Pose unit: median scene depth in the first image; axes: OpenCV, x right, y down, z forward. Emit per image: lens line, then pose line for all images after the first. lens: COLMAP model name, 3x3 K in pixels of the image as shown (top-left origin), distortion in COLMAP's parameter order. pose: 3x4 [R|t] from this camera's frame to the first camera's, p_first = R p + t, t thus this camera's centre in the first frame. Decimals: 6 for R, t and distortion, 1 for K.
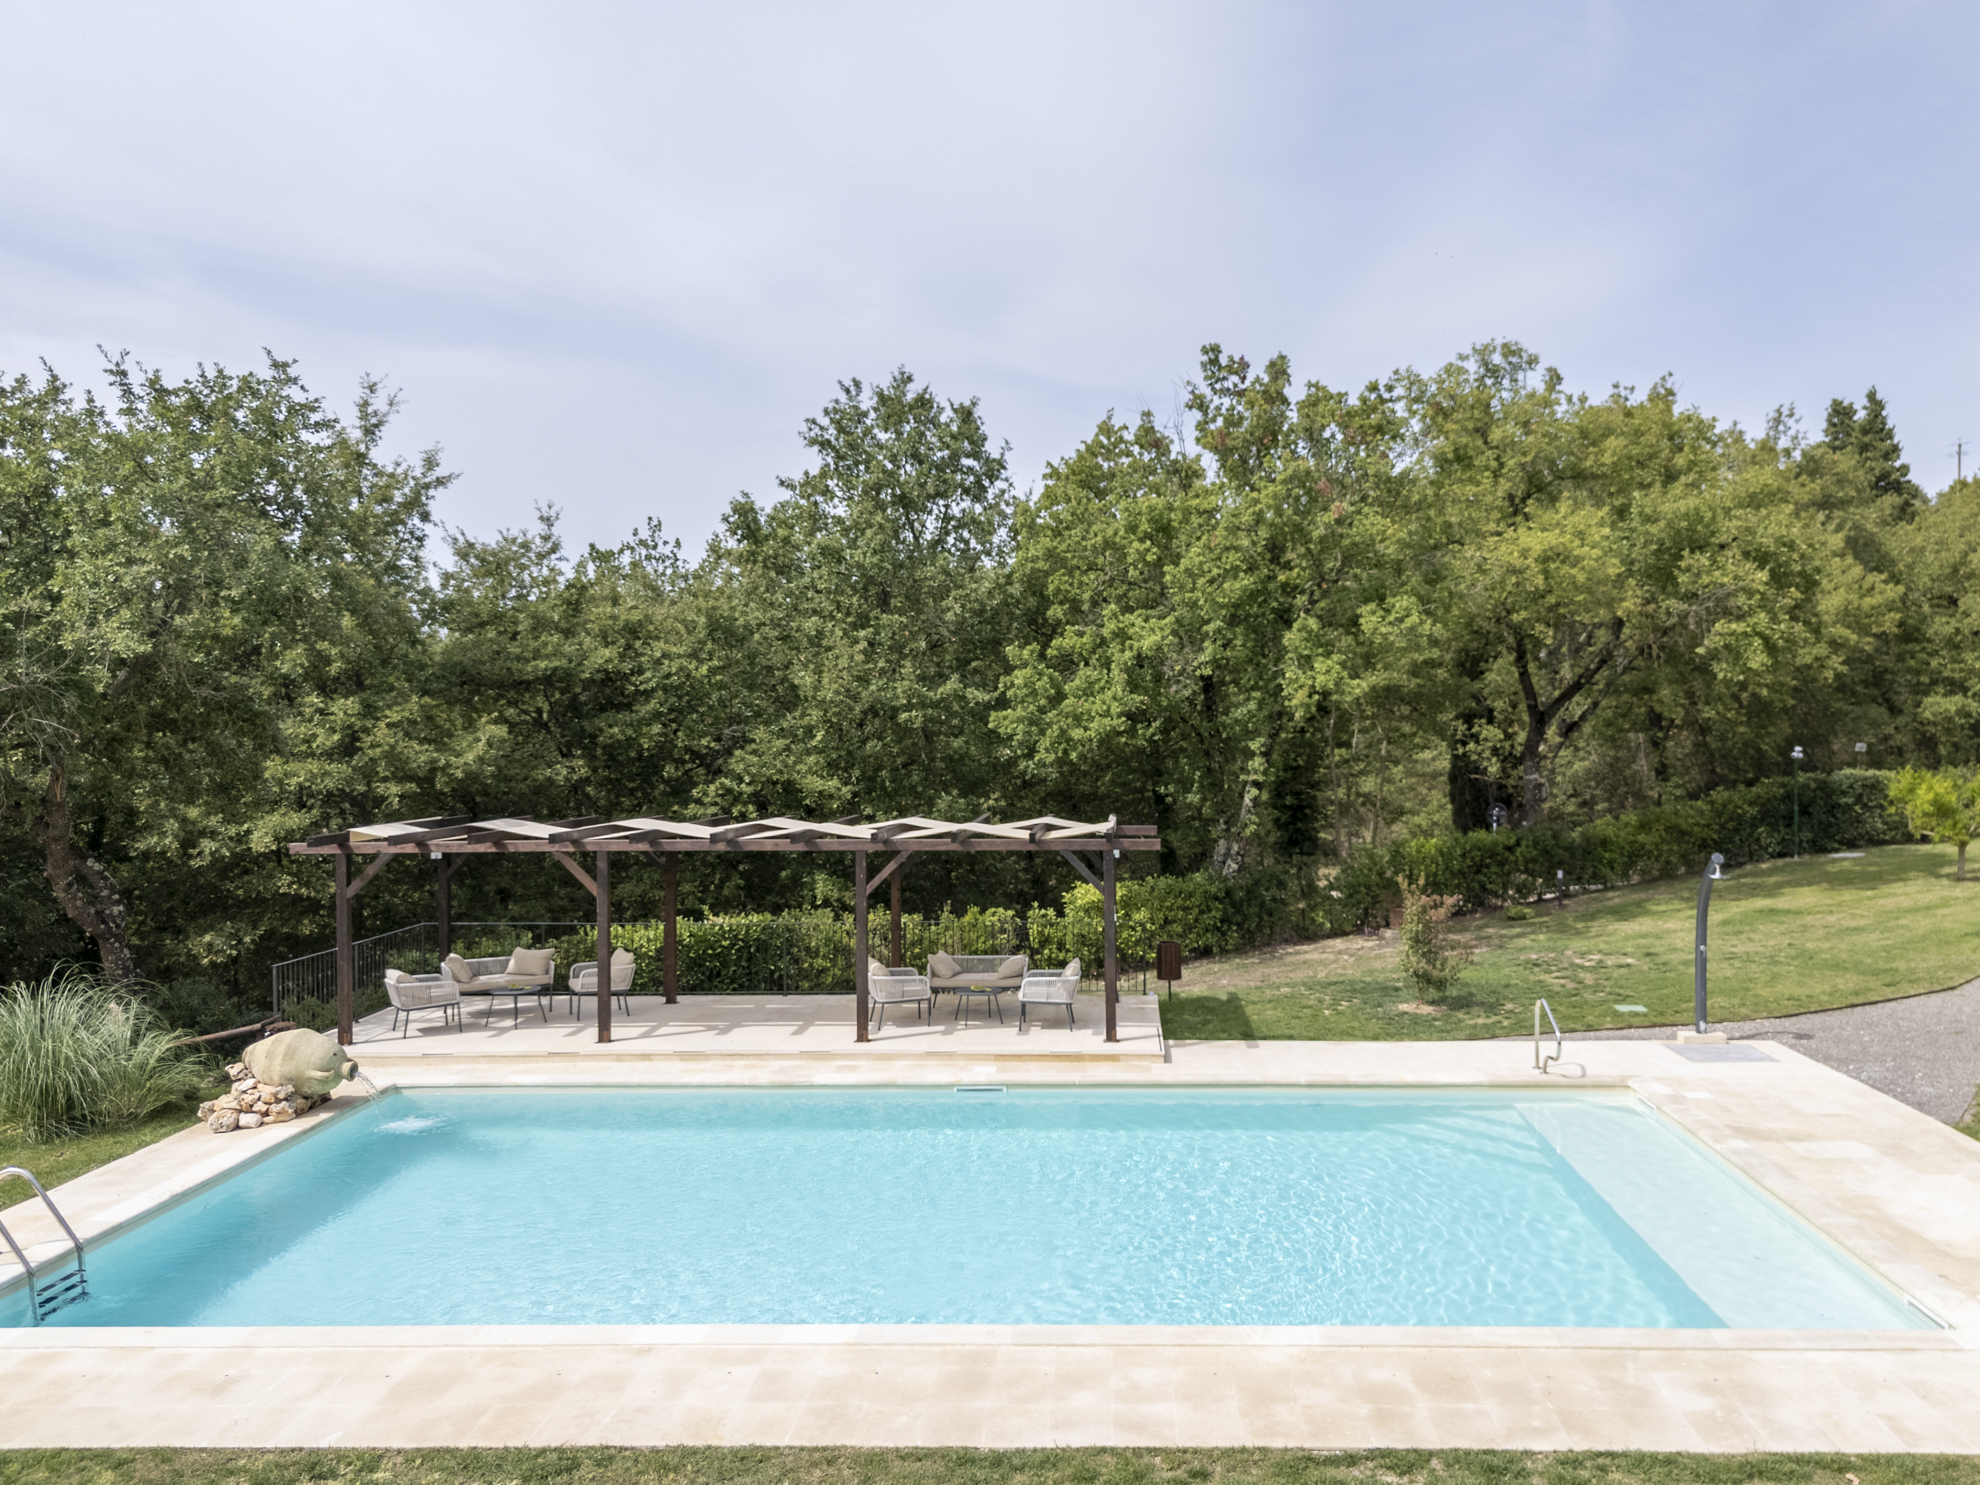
lens RADIAL K [[1506.7, 0, 999.1], [0, 1506.7, 744.9], [0, 0, 1]] dist [0.069321, -0.054629]
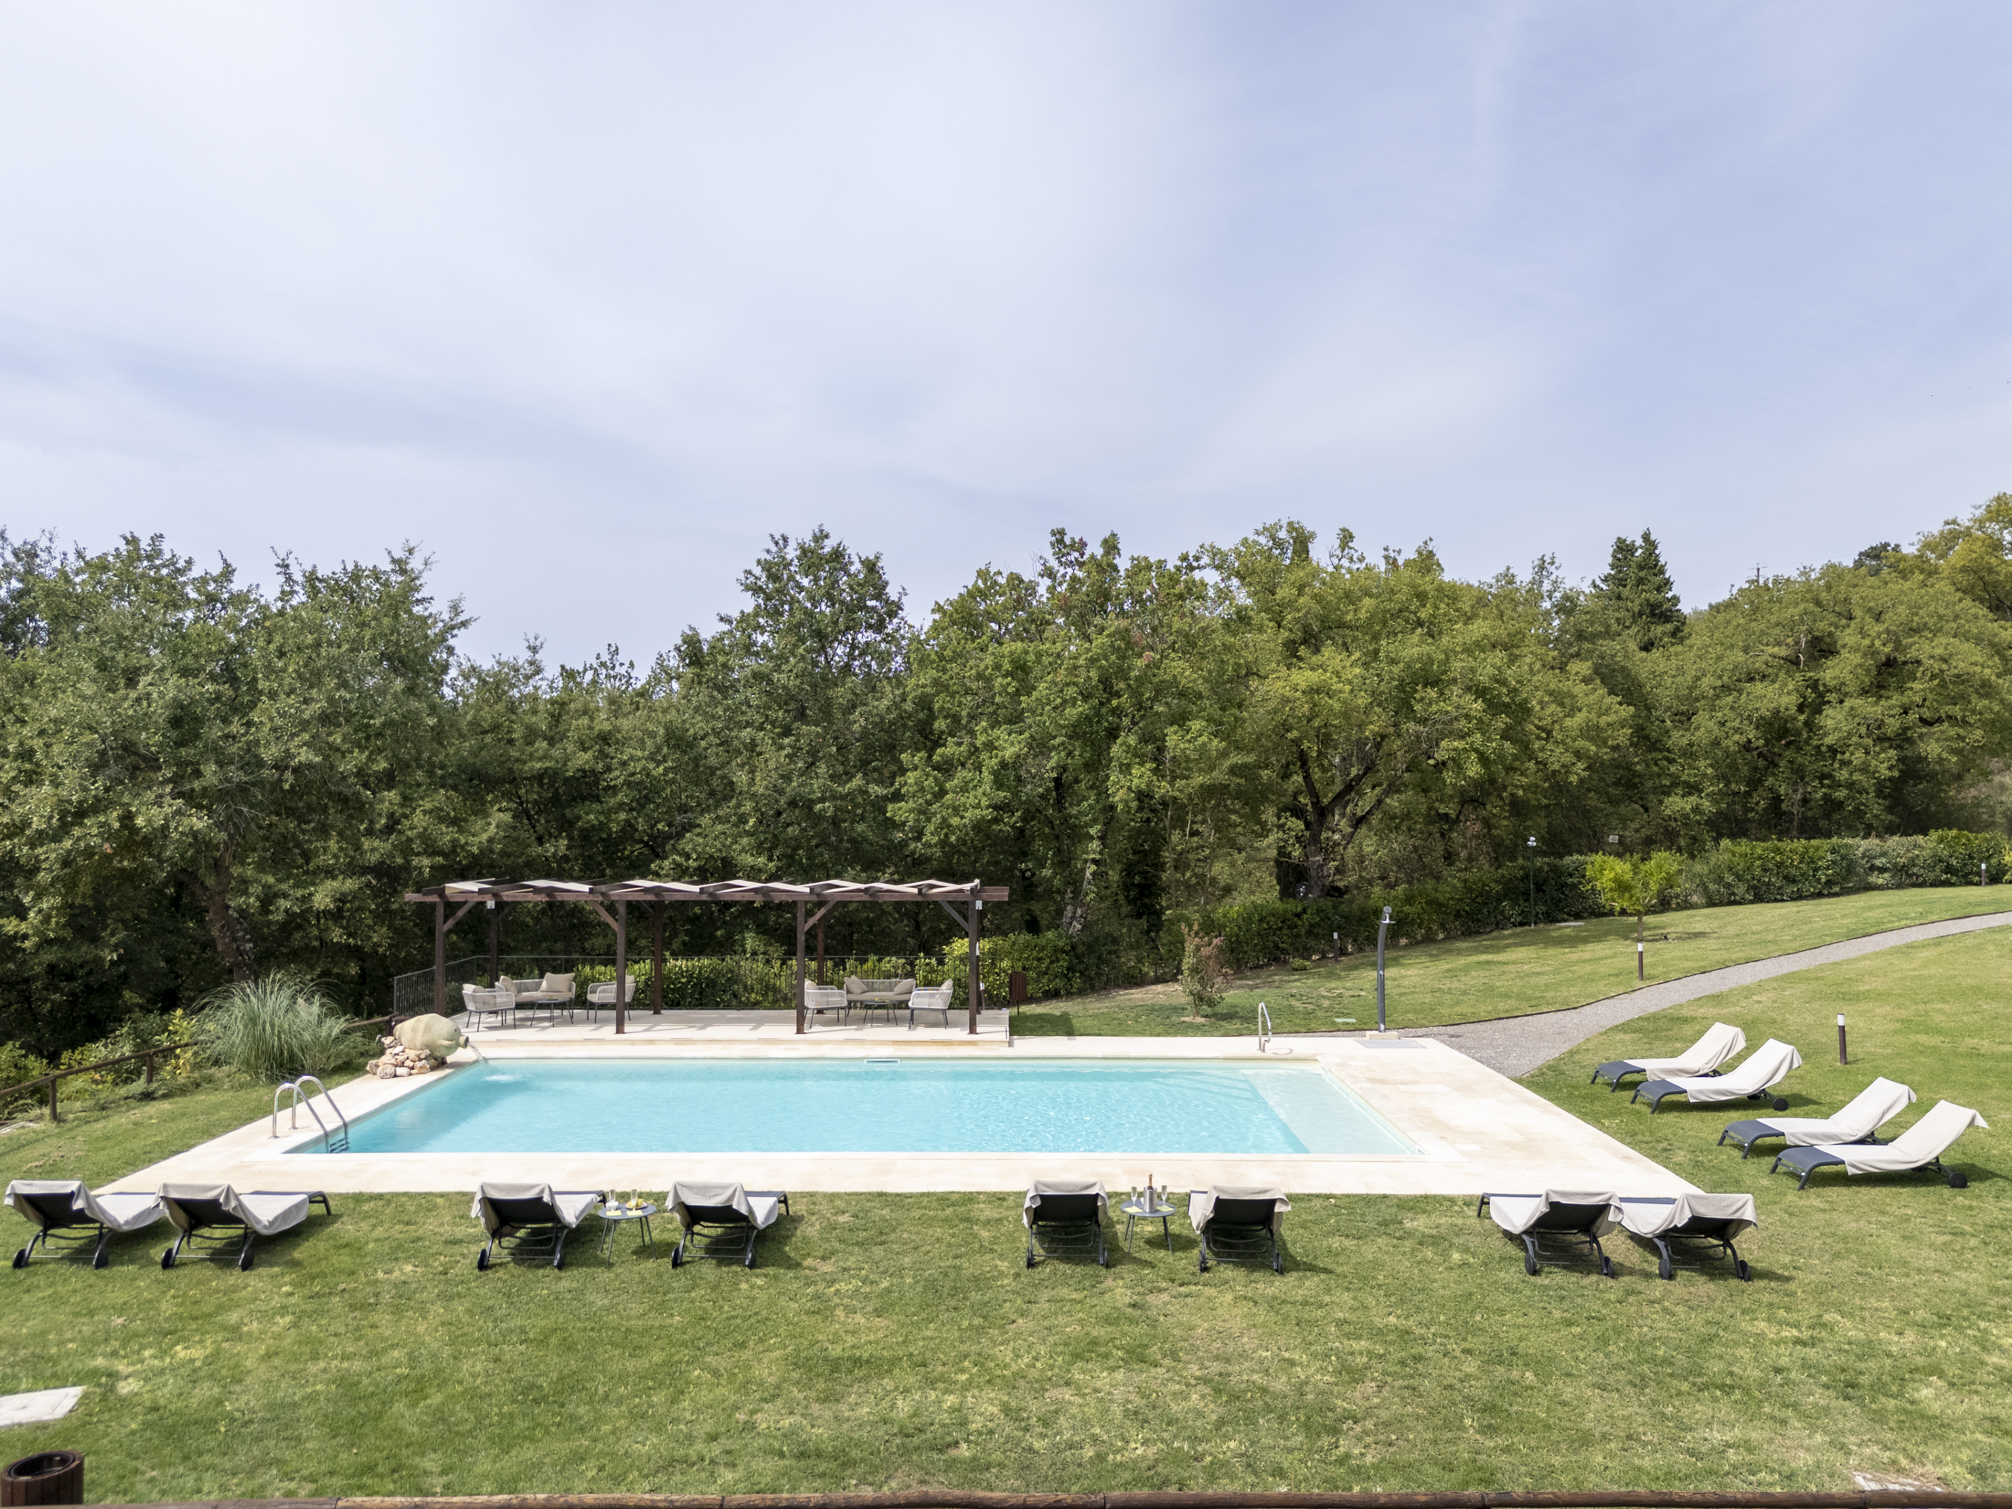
lens RADIAL K [[1531.0, 0, 1022.1], [0, 1531.0, 723.1], [0, 0, 1]] dist [0.069321, -0.054629]
pose [[0.996173, 0.012077, 0.086569, -0.006280], [-0.005755, 0.997322, -0.072910, 0.003874], [-0.087218, 0.072133, 0.993574, -0.316731]]
